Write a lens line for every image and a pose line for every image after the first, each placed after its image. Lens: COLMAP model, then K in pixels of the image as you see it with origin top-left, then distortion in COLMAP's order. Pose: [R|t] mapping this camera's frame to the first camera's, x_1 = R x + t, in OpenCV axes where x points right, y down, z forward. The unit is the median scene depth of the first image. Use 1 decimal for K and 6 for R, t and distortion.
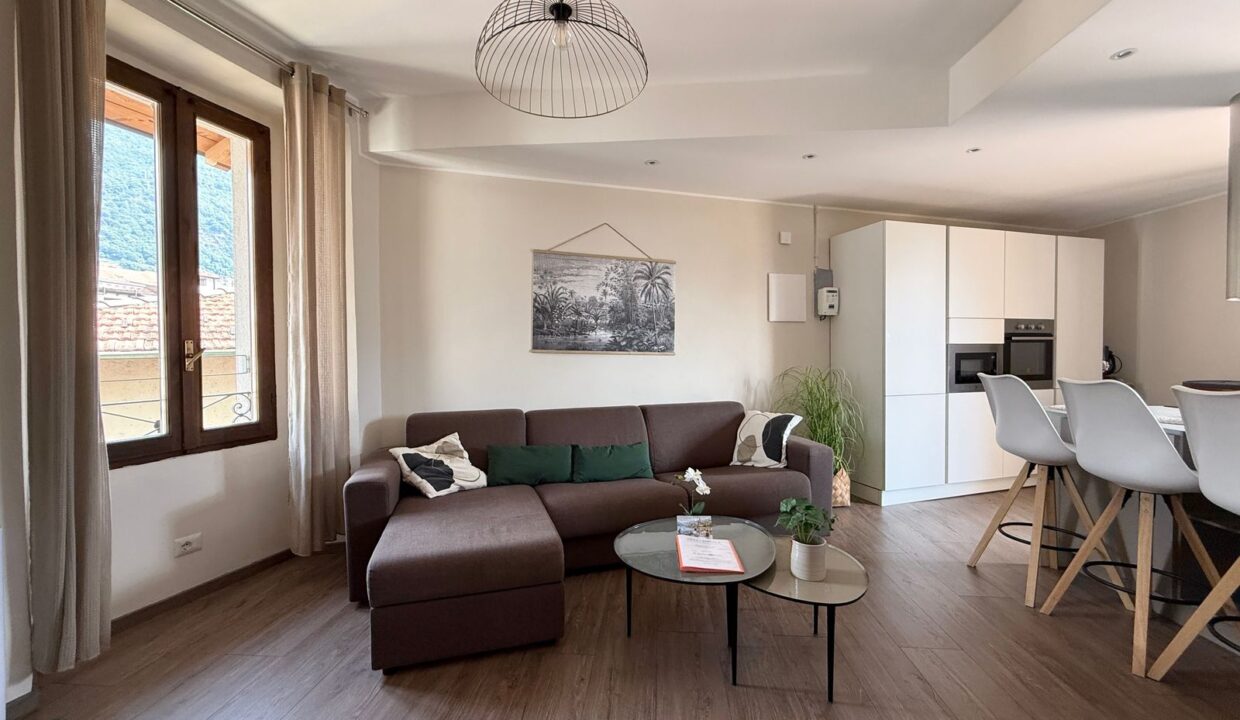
lens RADIAL K [[495.3, 0, 615.9], [0, 495.3, 370.1], [0, 0, 1]] dist [-0.001373, 0.000651]
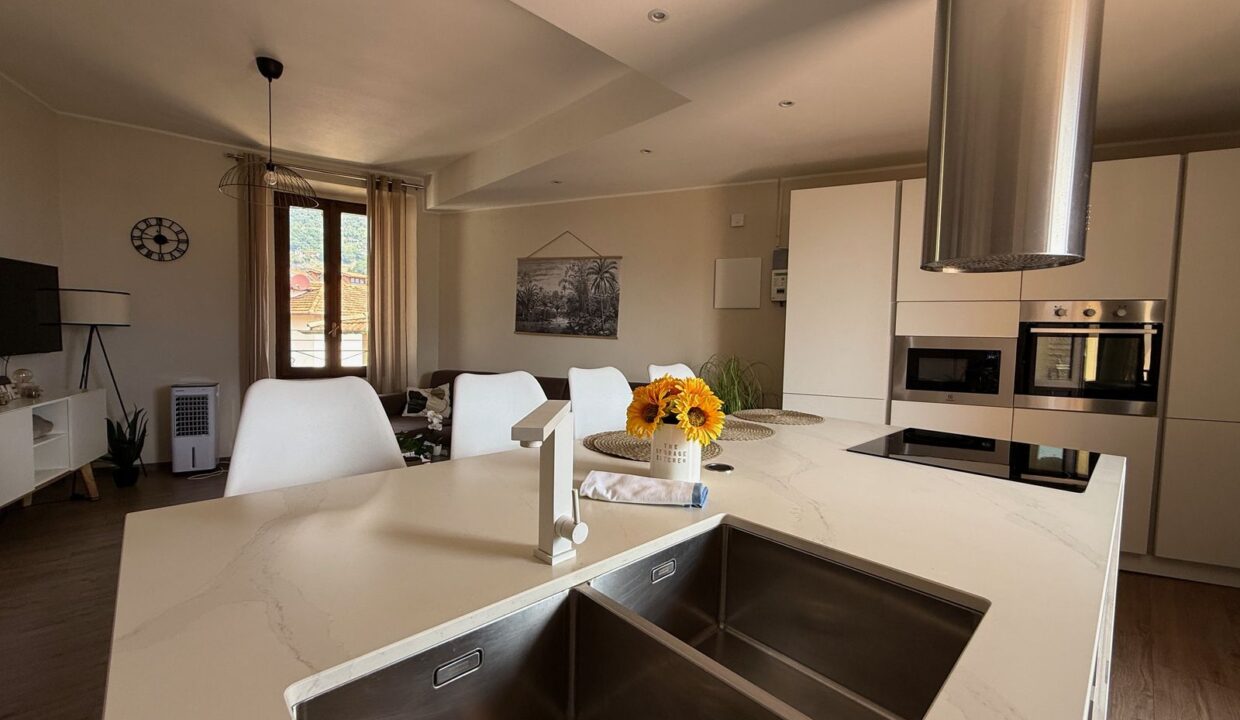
lens RADIAL K [[495.3, 0, 606.5], [0, 495.3, 366.1], [0, 0, 1]] dist [-0.001373, 0.000651]
pose [[0.743649, 0.066556, -0.665250, 0.892351], [-0.053188, 0.997768, 0.040368, -0.013983], [0.666452, 0.005364, 0.745529, 0.138923]]
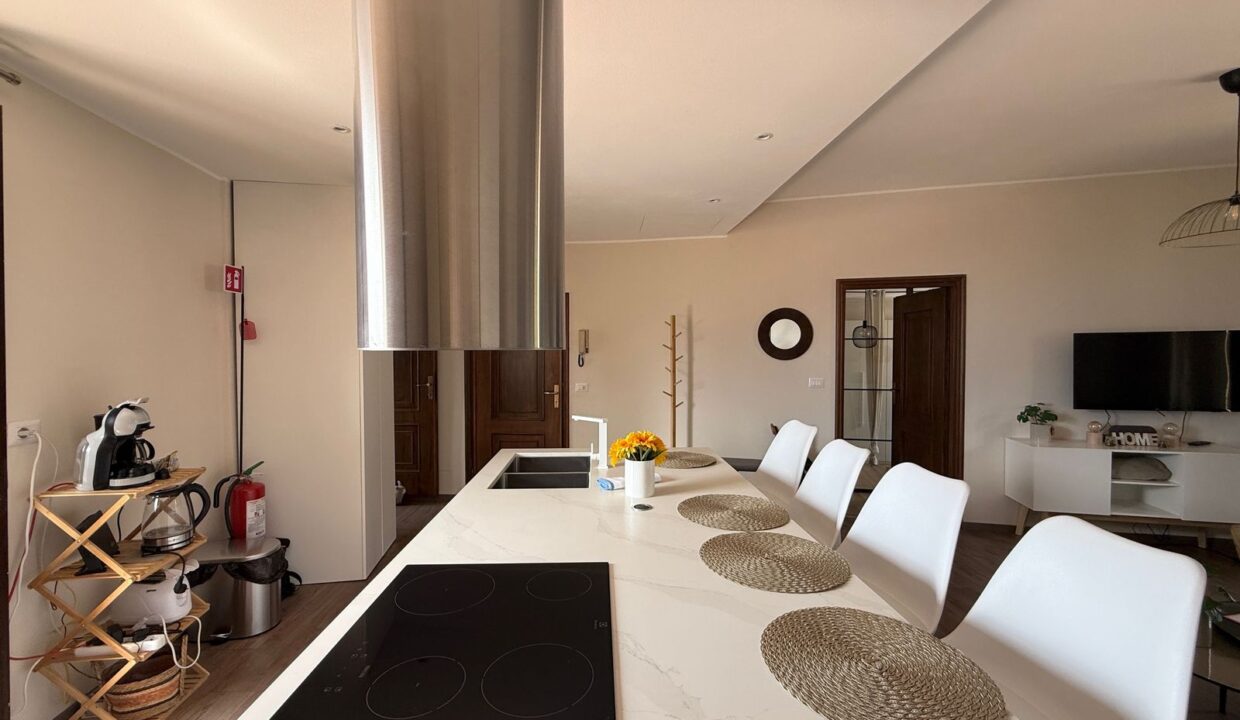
lens RADIAL K [[495.3, 0, 616.8], [0, 495.3, 359.7], [0, 0, 1]] dist [-0.001373, 0.000651]
pose [[-0.990793, 0.008327, -0.135130, 0.822249], [0.000746, 0.998427, 0.056056, -0.101723], [0.135385, 0.055439, -0.989241, 0.895866]]
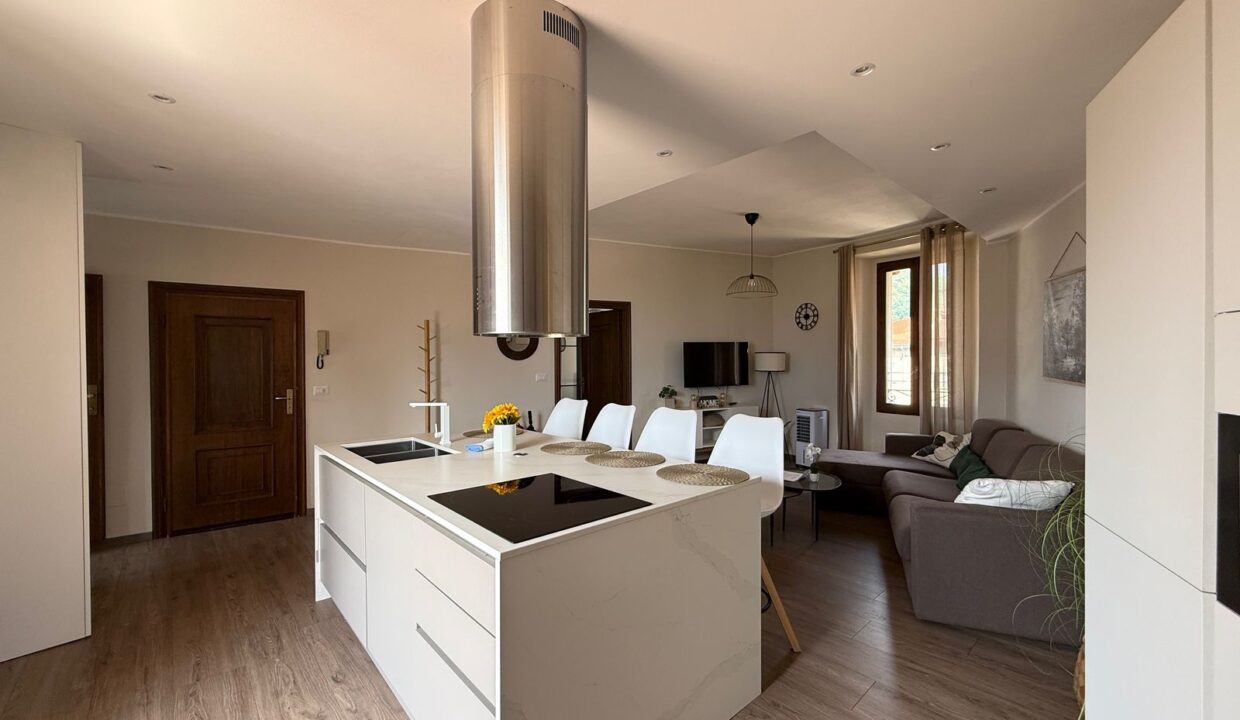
lens RADIAL K [[495.3, 0, 623.7], [0, 495.3, 362.0], [0, 0, 1]] dist [-0.001373, 0.000651]
pose [[-0.670795, 0.014275, -0.741506, 1.132192], [-0.018105, 0.999202, 0.035614, -0.087467], [0.741422, 0.037315, -0.670001, 0.990868]]
